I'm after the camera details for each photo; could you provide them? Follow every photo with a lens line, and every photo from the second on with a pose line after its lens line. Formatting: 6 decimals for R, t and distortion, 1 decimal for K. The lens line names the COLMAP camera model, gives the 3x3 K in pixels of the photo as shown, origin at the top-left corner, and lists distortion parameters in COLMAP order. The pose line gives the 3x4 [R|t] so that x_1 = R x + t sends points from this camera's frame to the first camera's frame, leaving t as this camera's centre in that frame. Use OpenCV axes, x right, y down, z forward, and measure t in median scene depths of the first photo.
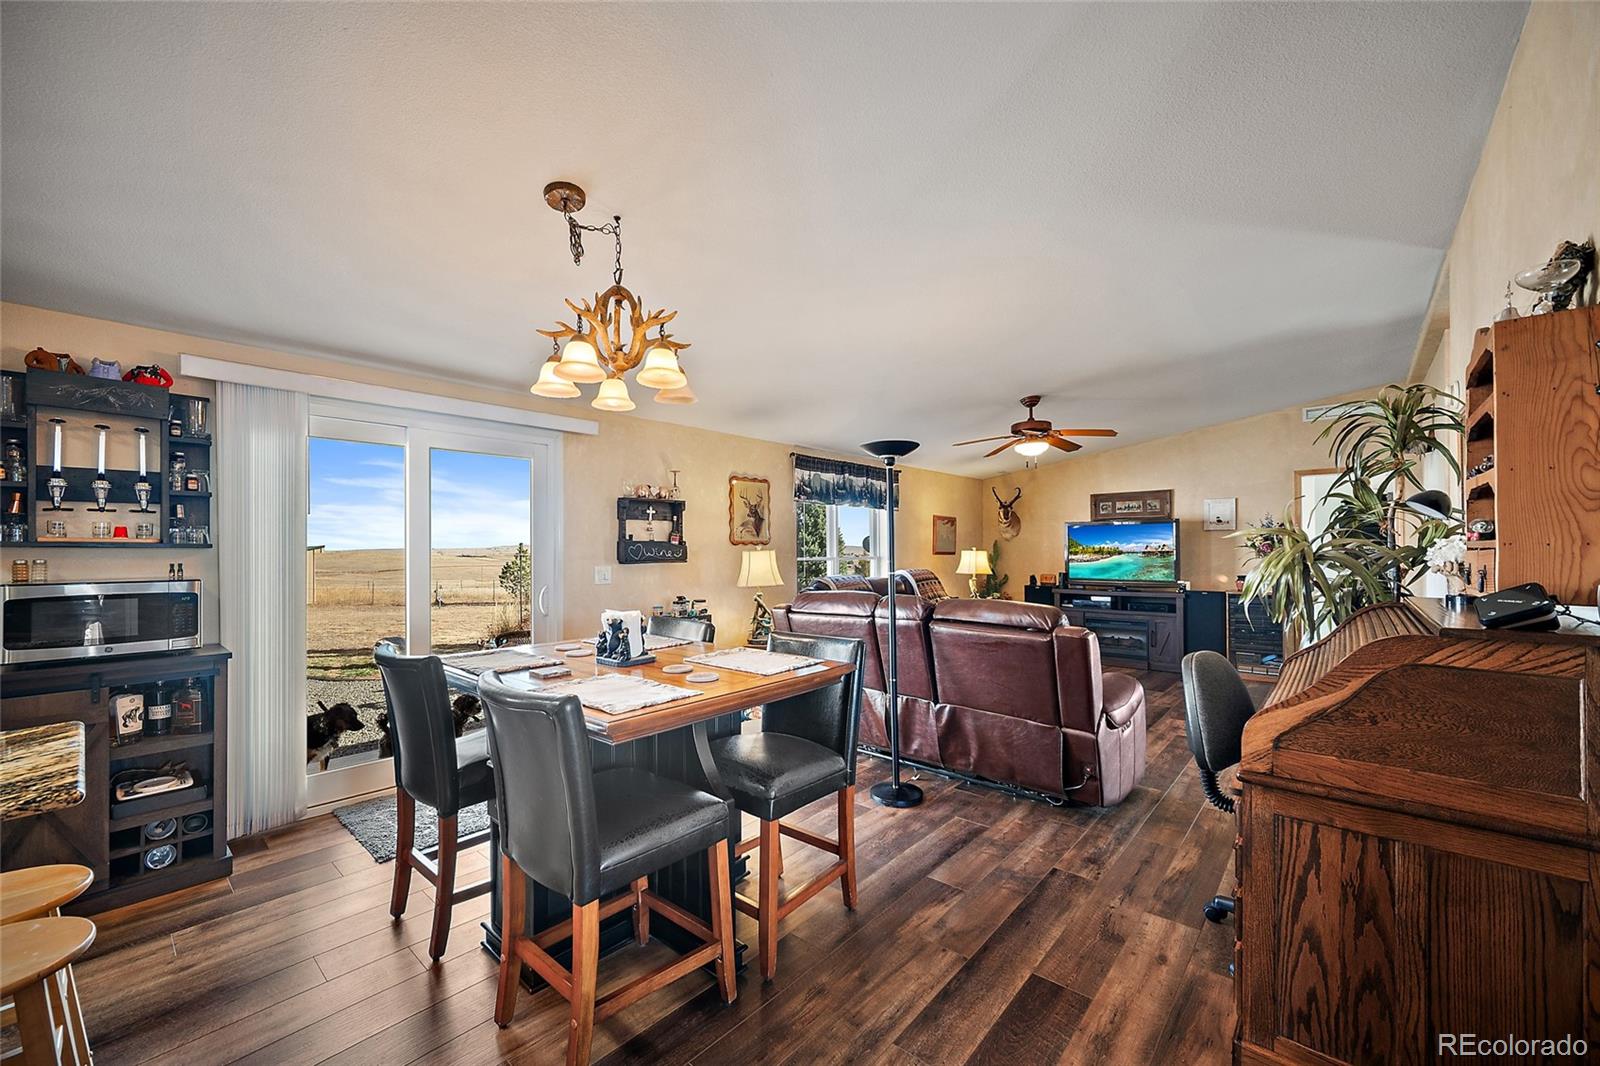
lens RADIAL K [[630.7, 0, 799.7], [0, 630.7, 541.4], [0, 0, 1]] dist [-0.004032, -0.000685]
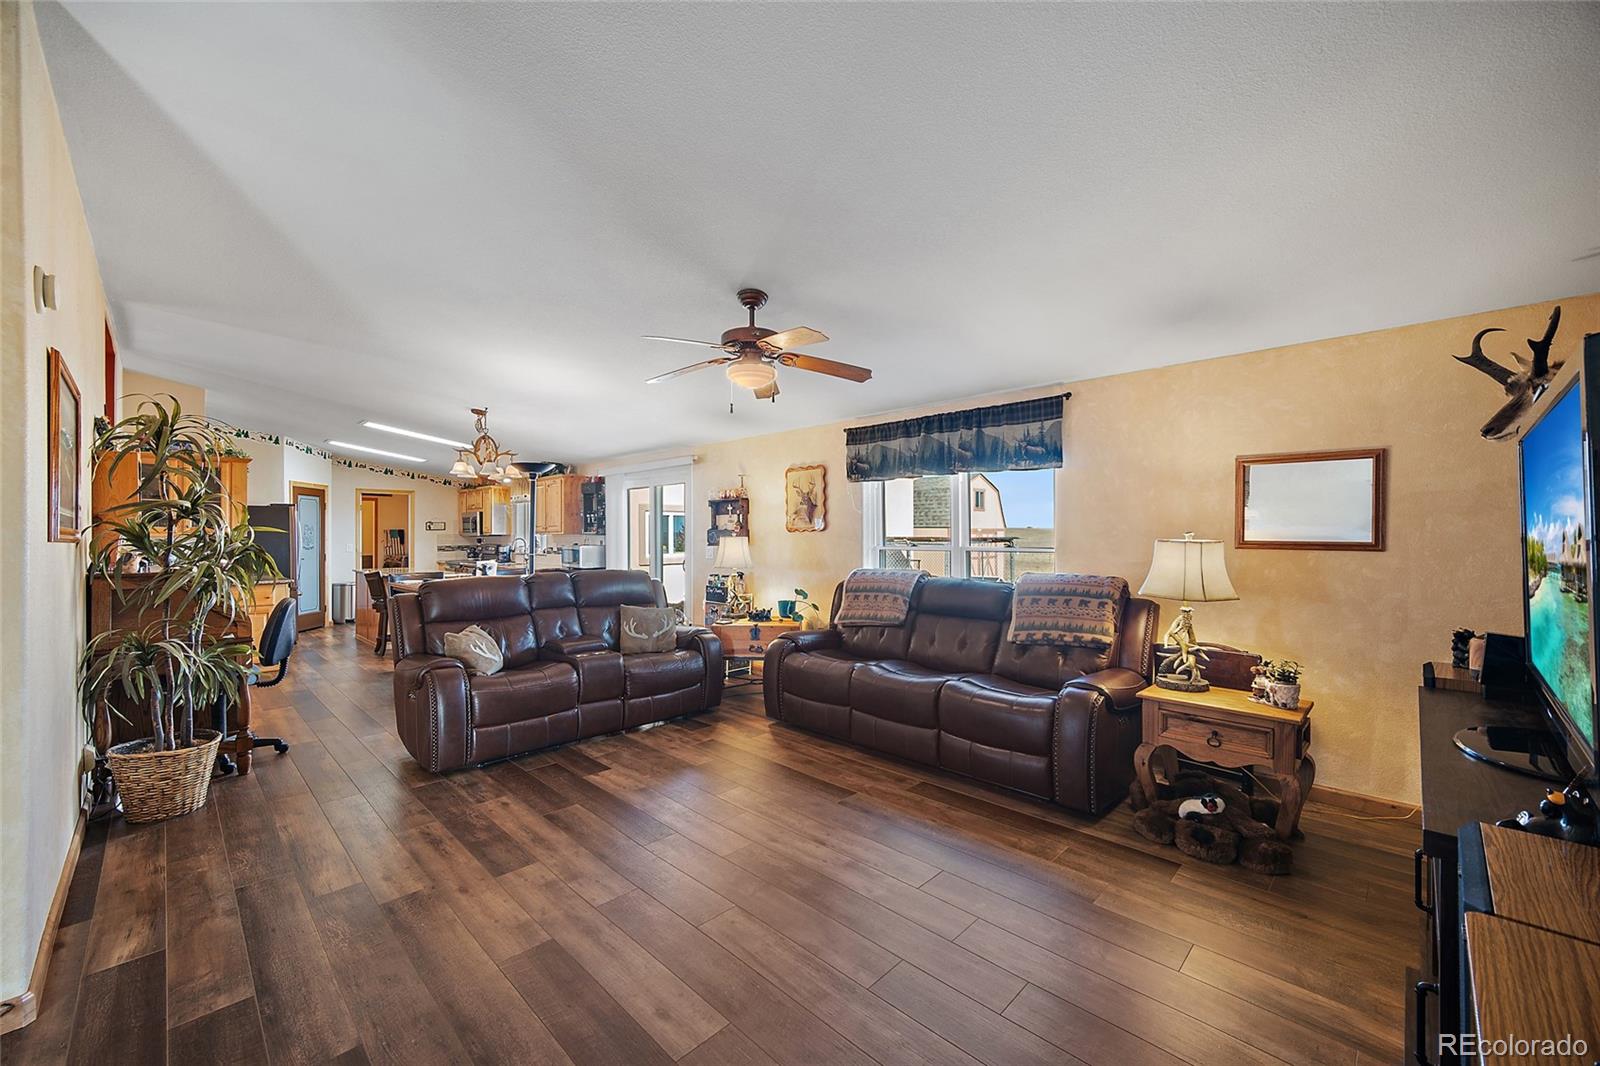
lens RADIAL K [[630.7, 0, 794.7], [0, 630.7, 538.2], [0, 0, 1]] dist [-0.004032, -0.000685]
pose [[-0.078731, 0.001020, -0.996895, 0.945288], [0.004887, 0.999988, 0.000638, 0.014955], [0.996884, -0.004821, -0.078735, 1.057899]]
